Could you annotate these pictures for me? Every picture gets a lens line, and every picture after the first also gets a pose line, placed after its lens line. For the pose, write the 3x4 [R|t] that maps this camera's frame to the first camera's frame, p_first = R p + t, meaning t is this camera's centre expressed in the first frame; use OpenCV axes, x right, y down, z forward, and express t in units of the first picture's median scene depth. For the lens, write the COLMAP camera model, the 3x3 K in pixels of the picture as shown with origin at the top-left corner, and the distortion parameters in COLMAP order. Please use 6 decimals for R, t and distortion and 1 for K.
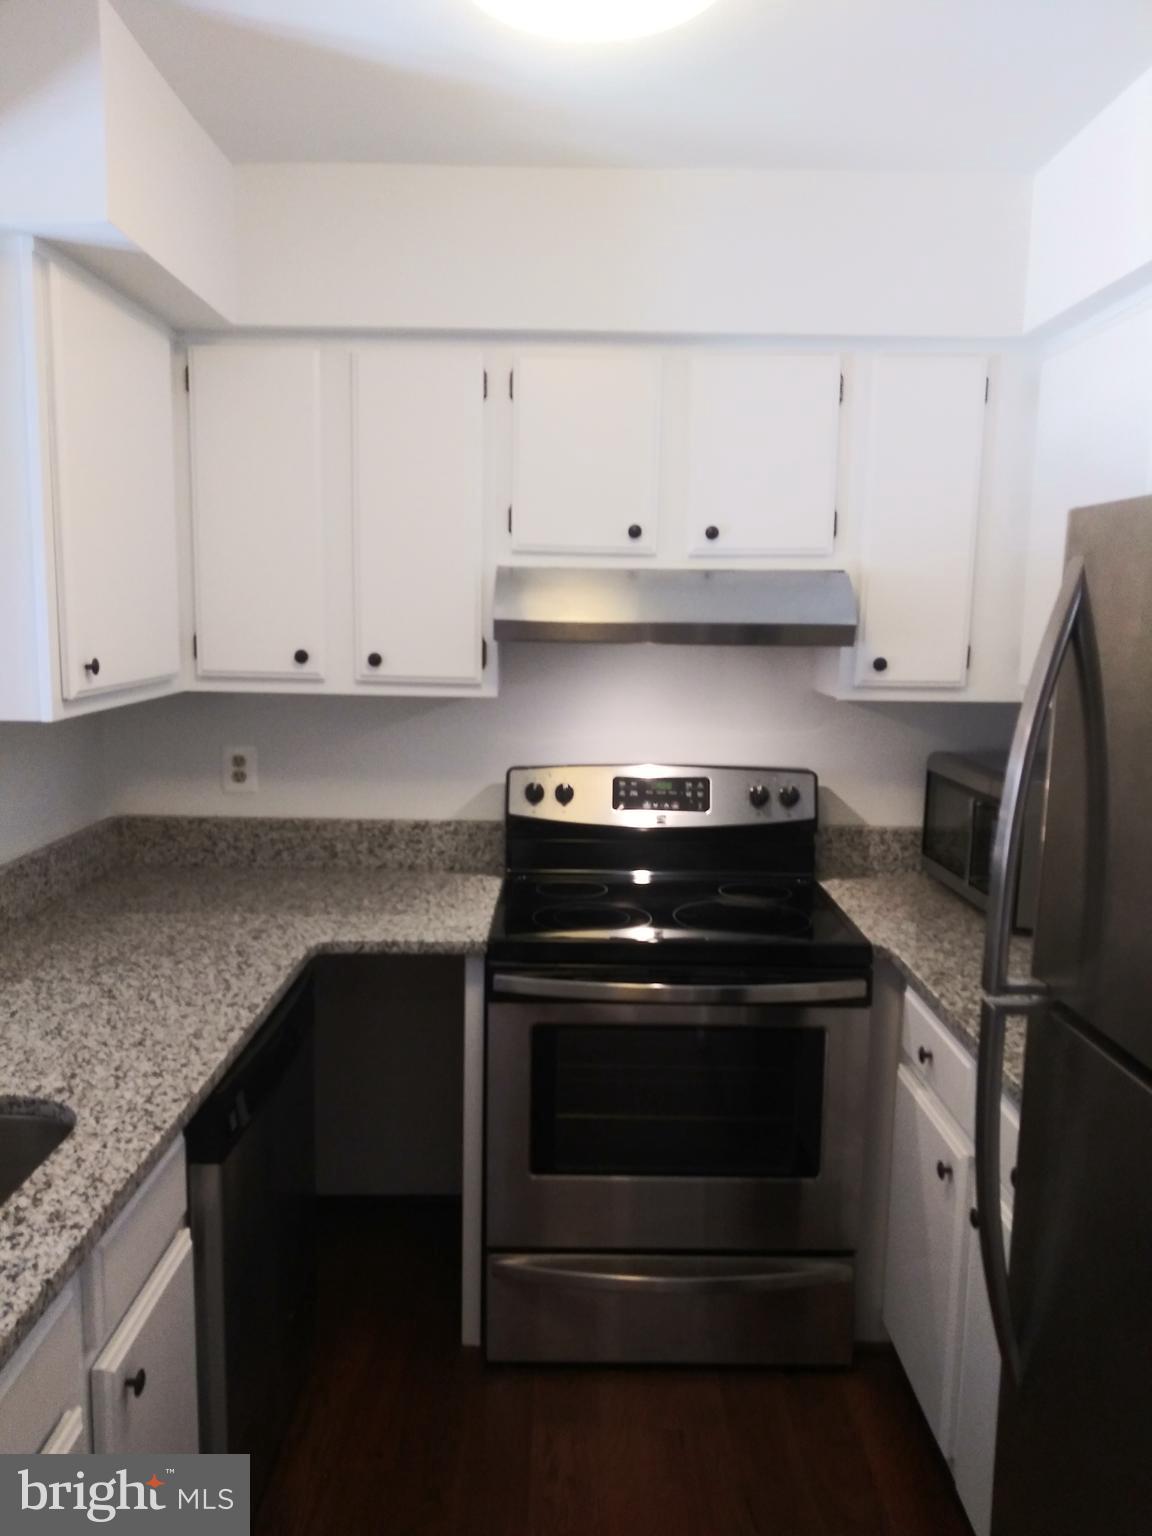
lens RADIAL K [[1153.4, 0, 575.3], [0, 1153.4, 766.6], [0, 0, 1]] dist [0.010477, -0.040574]
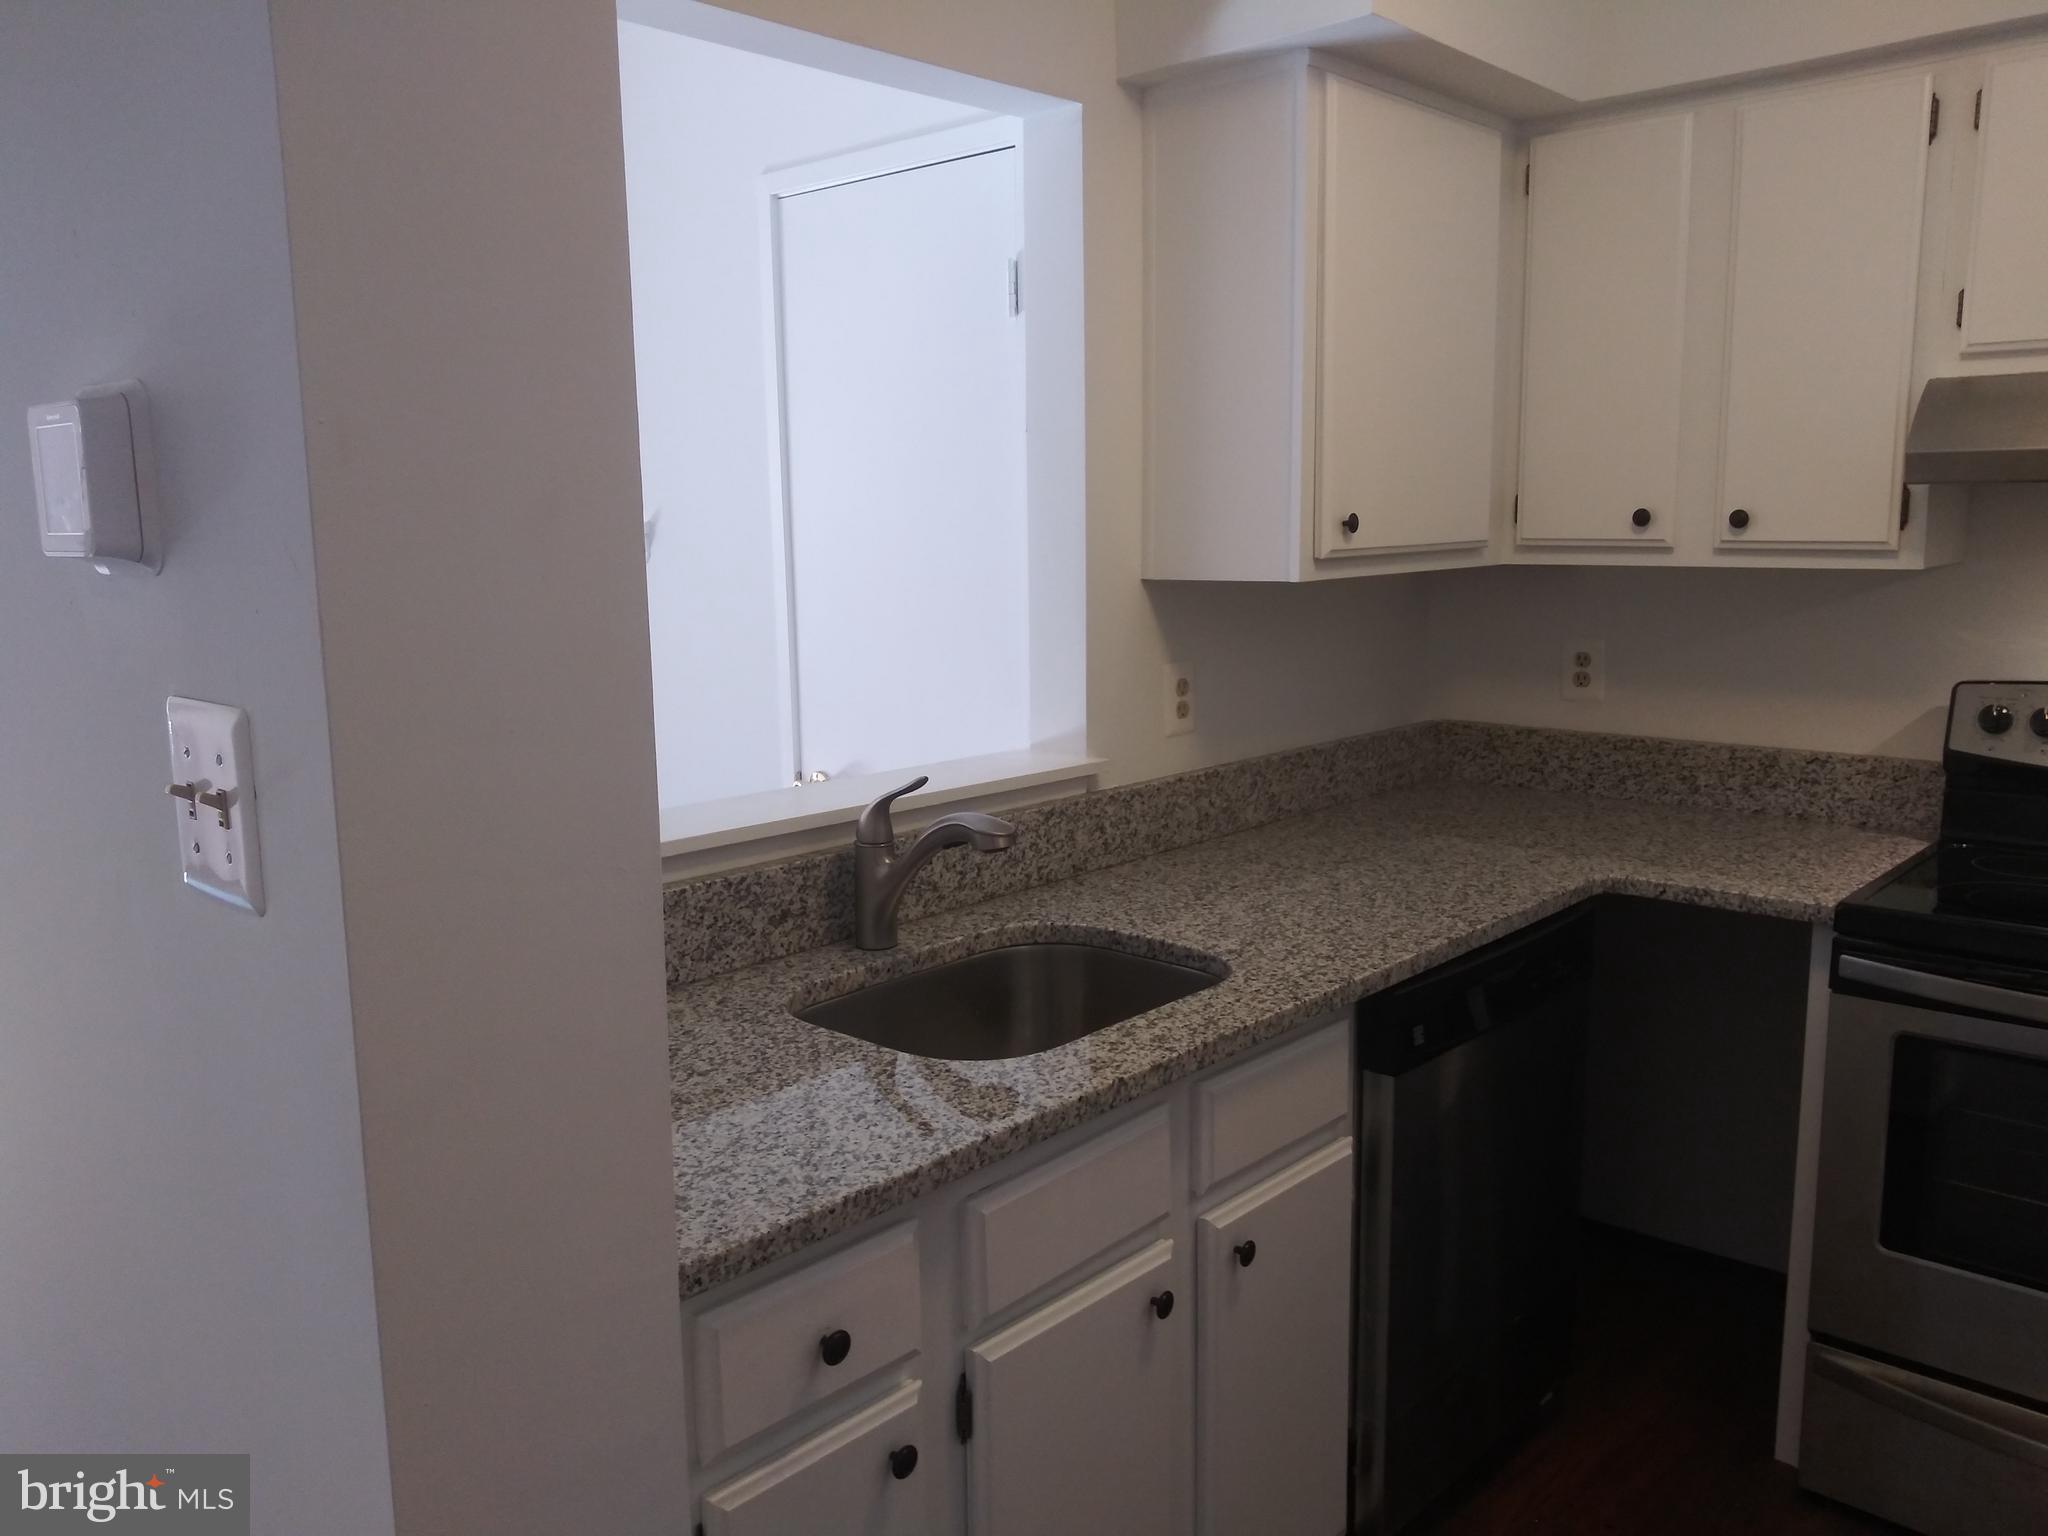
lens RADIAL K [[1537.9, 0, 1026.2], [0, 1537.9, 760.0], [0, 0, 1]] dist [0.010477, -0.040574]
pose [[0.729016, 0.081747, -0.679598, 0.180191], [-0.066033, 0.996611, 0.049045, 0.043566], [0.681304, 0.009121, 0.731944, -0.035848]]
